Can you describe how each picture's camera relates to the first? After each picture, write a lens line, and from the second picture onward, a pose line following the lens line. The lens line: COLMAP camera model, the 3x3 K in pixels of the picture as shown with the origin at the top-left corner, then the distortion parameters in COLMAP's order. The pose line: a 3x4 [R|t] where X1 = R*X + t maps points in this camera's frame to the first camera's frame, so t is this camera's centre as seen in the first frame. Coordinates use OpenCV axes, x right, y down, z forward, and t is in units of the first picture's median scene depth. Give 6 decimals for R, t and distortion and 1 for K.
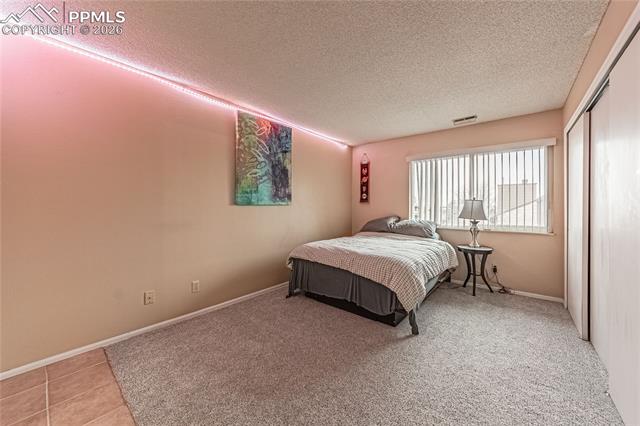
lens RADIAL K [[232.6, 0, 321.1], [0, 232.6, 206.7], [0, 0, 1]] dist [-0.001226, -0.000918]
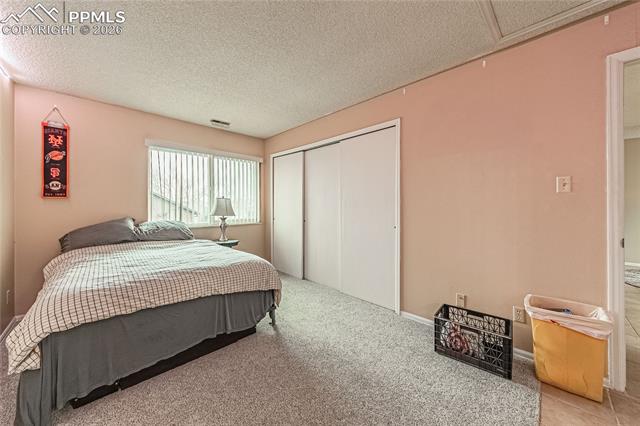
lens RADIAL K [[232.6, 0, 317.7], [0, 232.6, 204.6], [0, 0, 1]] dist [-0.001226, -0.000918]
pose [[0.108337, 0.000100, 0.994114, -0.409413], [0.003960, 0.999992, -0.000533, 0.002961], [-0.994106, 0.003995, 0.108336, 0.454209]]
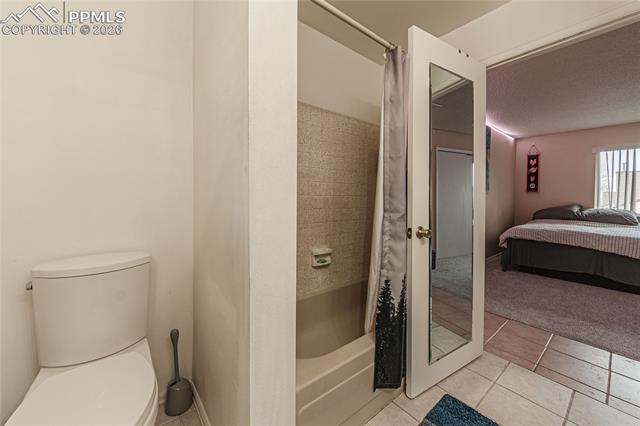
lens RADIAL K [[238.1, 0, 319.6], [0, 238.1, 201.1], [0, 0, 1]] dist [-0.003301, -0.000443]
pose [[0.977996, 0.007412, -0.208493, -0.745426], [-0.004005, 0.999852, 0.016758, 0.012858], [0.208586, -0.015554, 0.977880, -0.354184]]
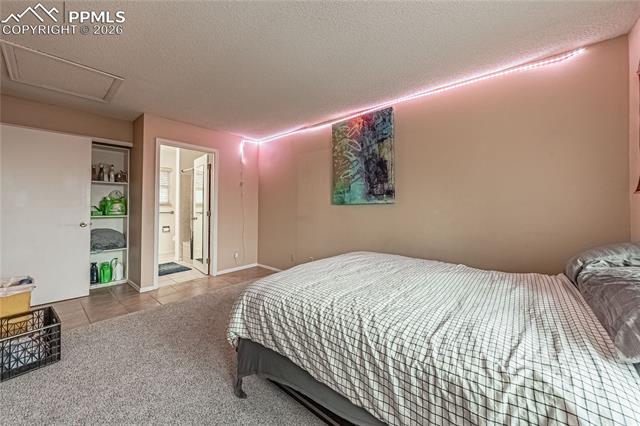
lens RADIAL K [[232.6, 0, 322.4], [0, 232.6, 209.2], [0, 0, 1]] dist [-0.001226, -0.000918]
pose [[0.001637, 0.000056, -0.999999, 0.698167], [-0.011371, 0.999935, 0.000038, 0.014928], [0.999934, 0.011370, 0.001638, 0.806383]]
